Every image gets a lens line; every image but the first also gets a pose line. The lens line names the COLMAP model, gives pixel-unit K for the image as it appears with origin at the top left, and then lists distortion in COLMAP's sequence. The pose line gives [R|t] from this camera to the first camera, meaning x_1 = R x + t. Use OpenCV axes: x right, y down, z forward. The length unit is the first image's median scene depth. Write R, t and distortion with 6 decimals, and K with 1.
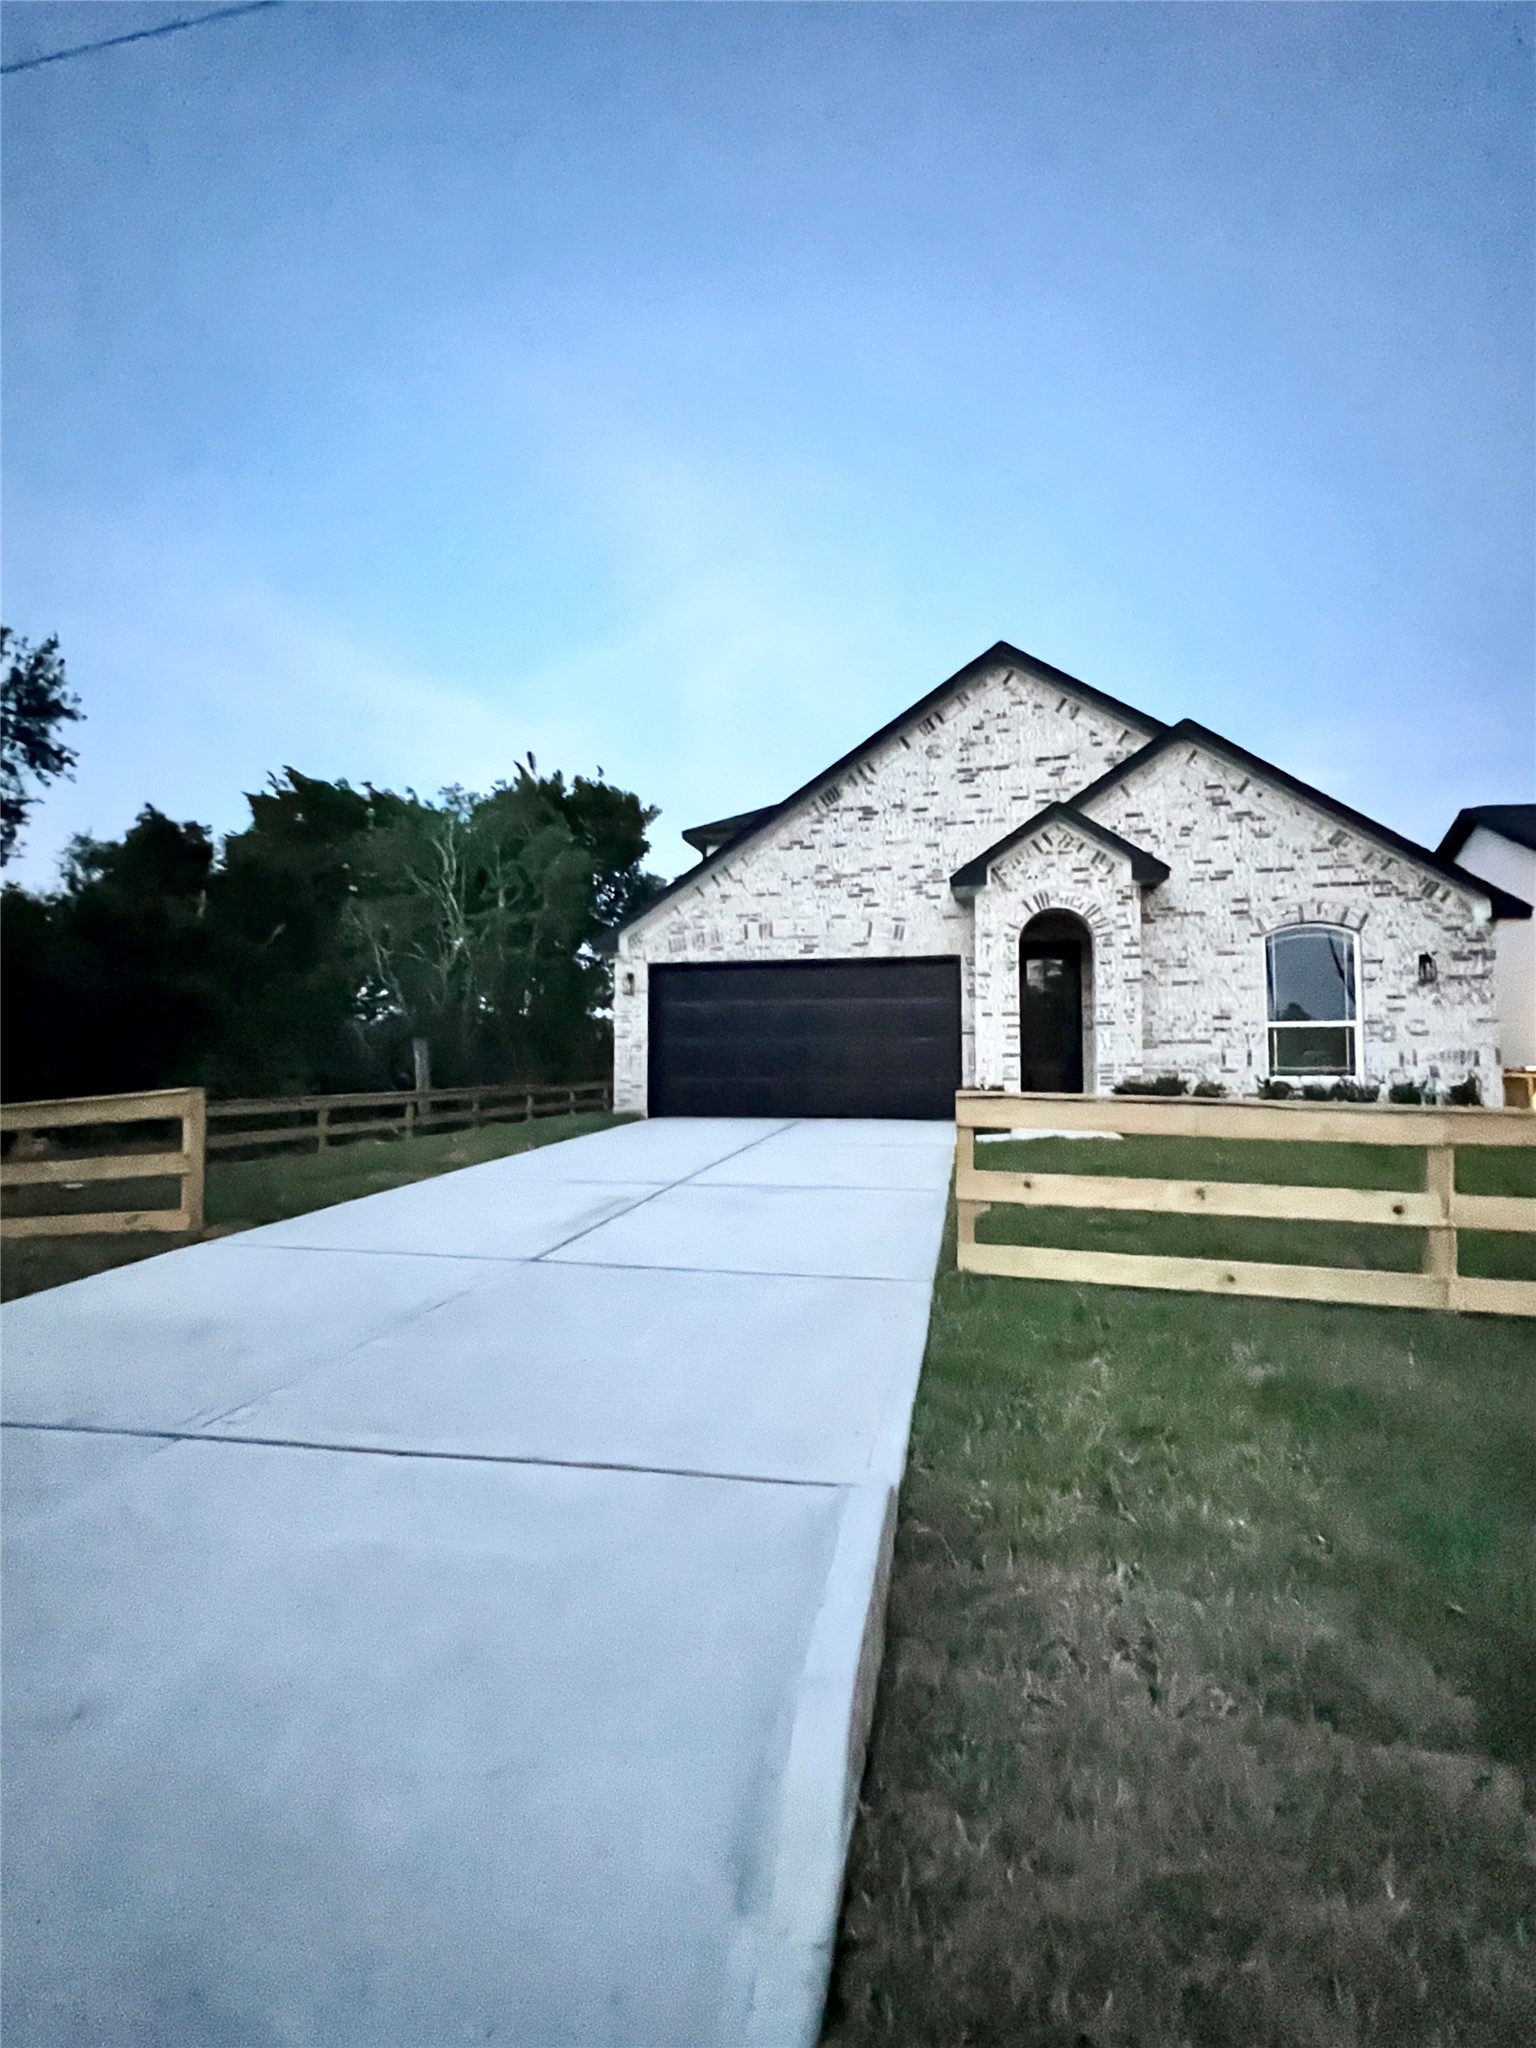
lens RADIAL K [[945.4, 0, 769.6], [0, 945.4, 1016.9], [0, 0, 1]] dist [0.001090, 0.000056]
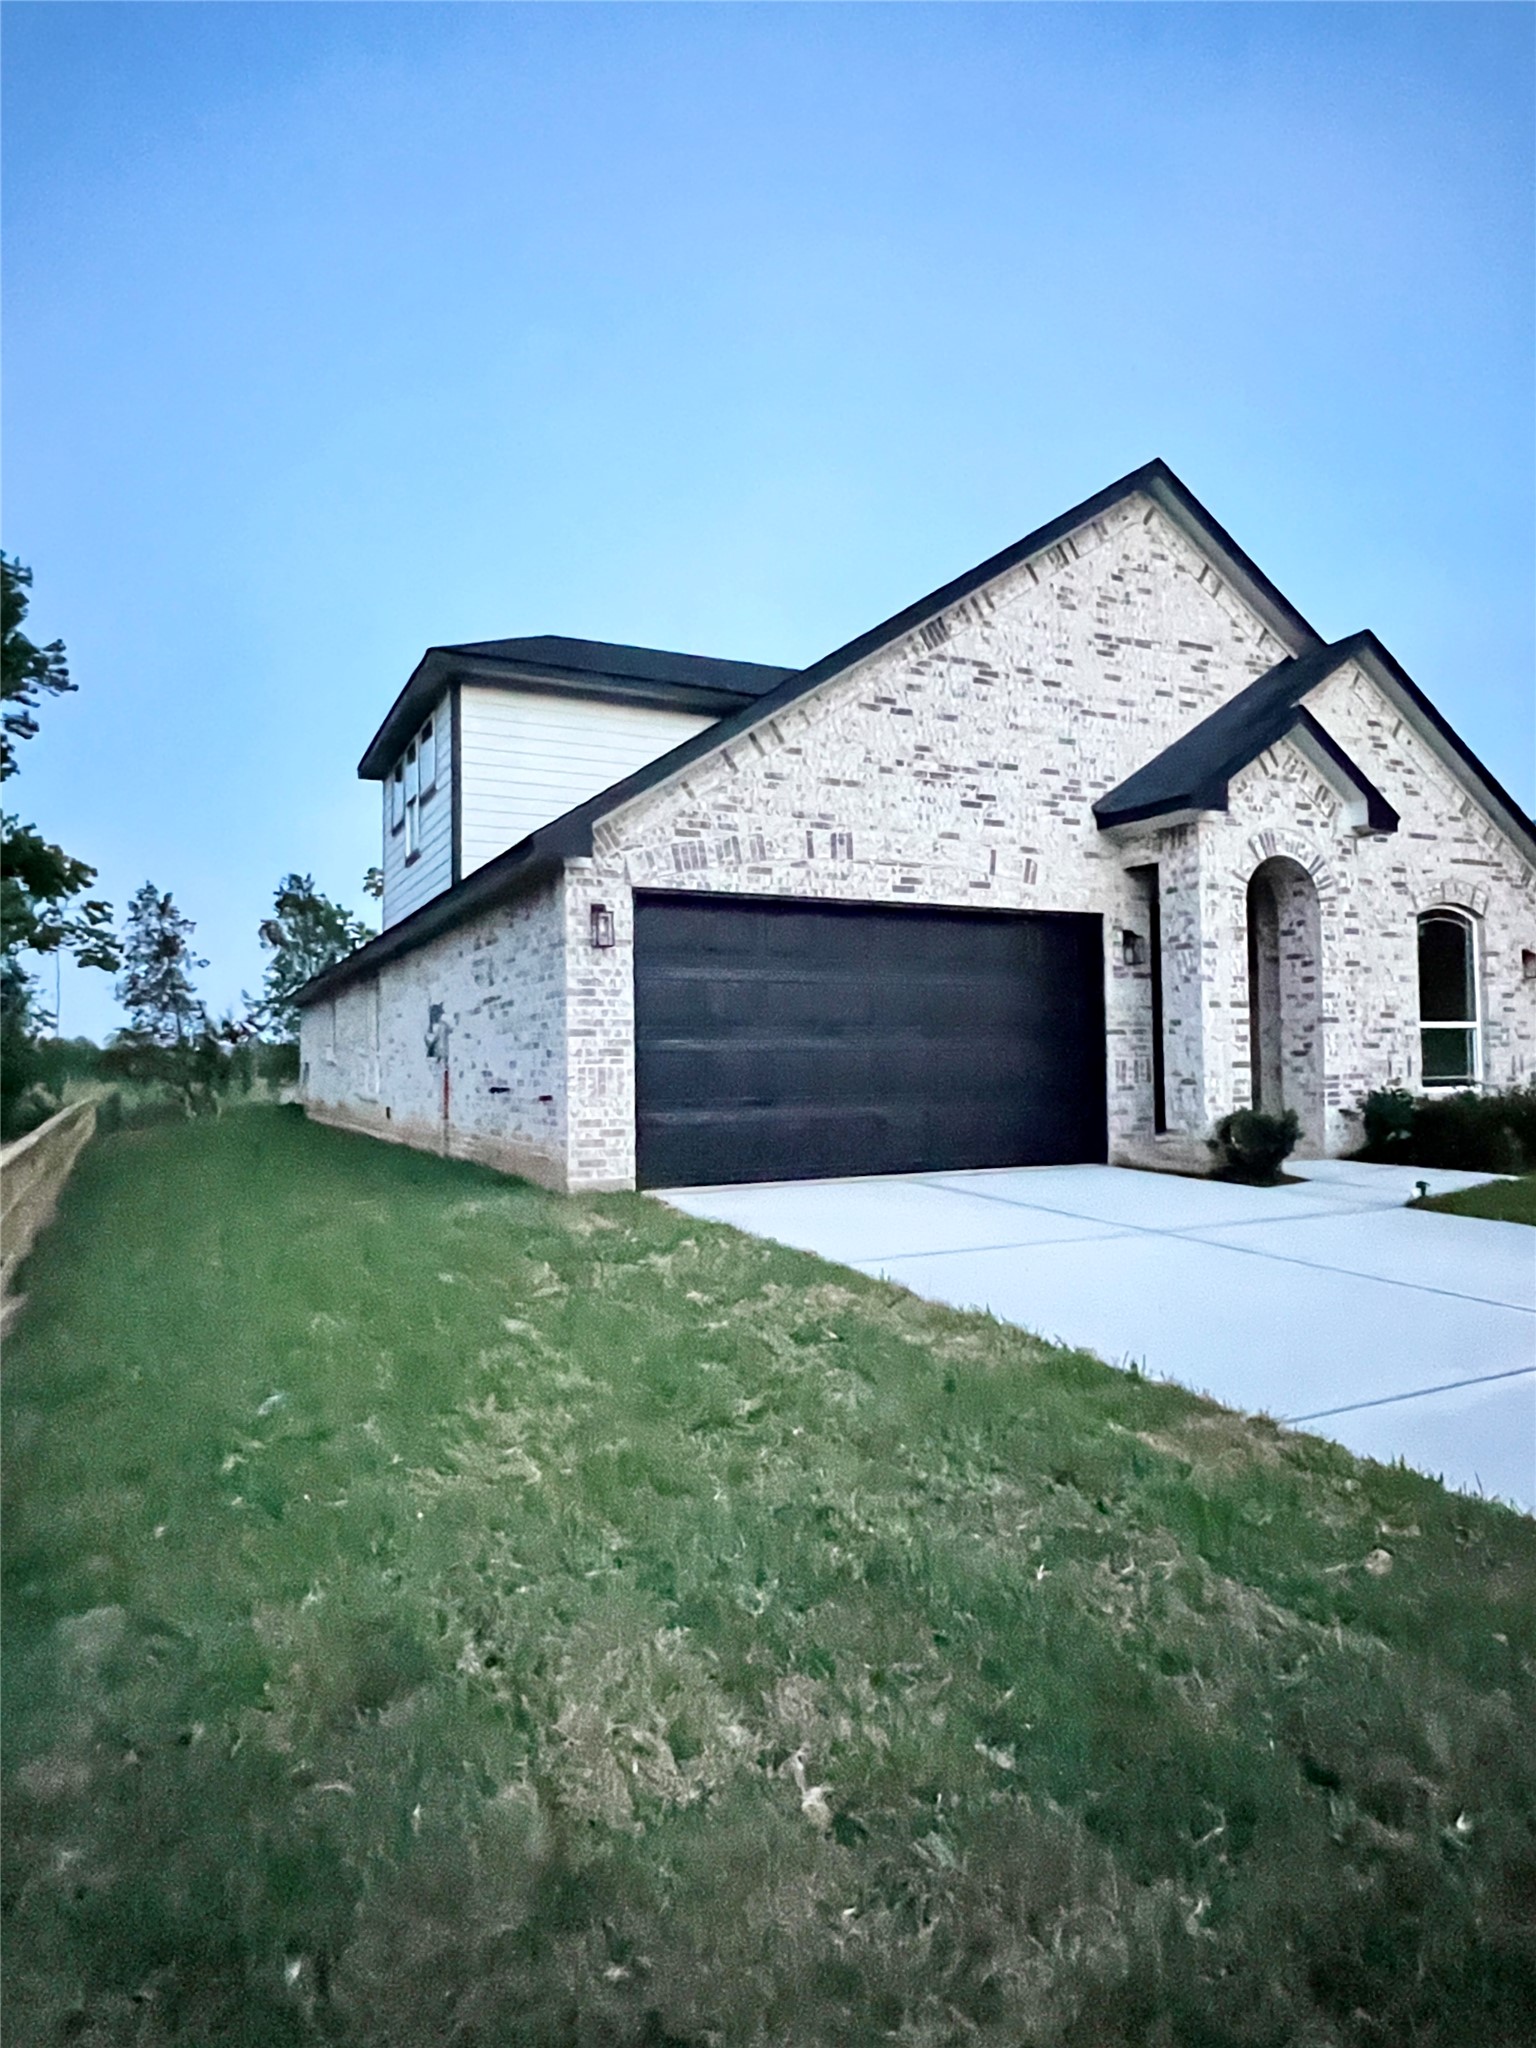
lens RADIAL K [[1177.0, 0, 770.4], [0, 1177.0, 1027.3], [0, 0, 1]] dist [0.001344, 0.000096]
pose [[0.784610, 0.011226, 0.619888, -0.488307], [-0.019952, 0.999775, 0.007148, 0.012889], [-0.619668, -0.017977, 0.784658, 0.490498]]
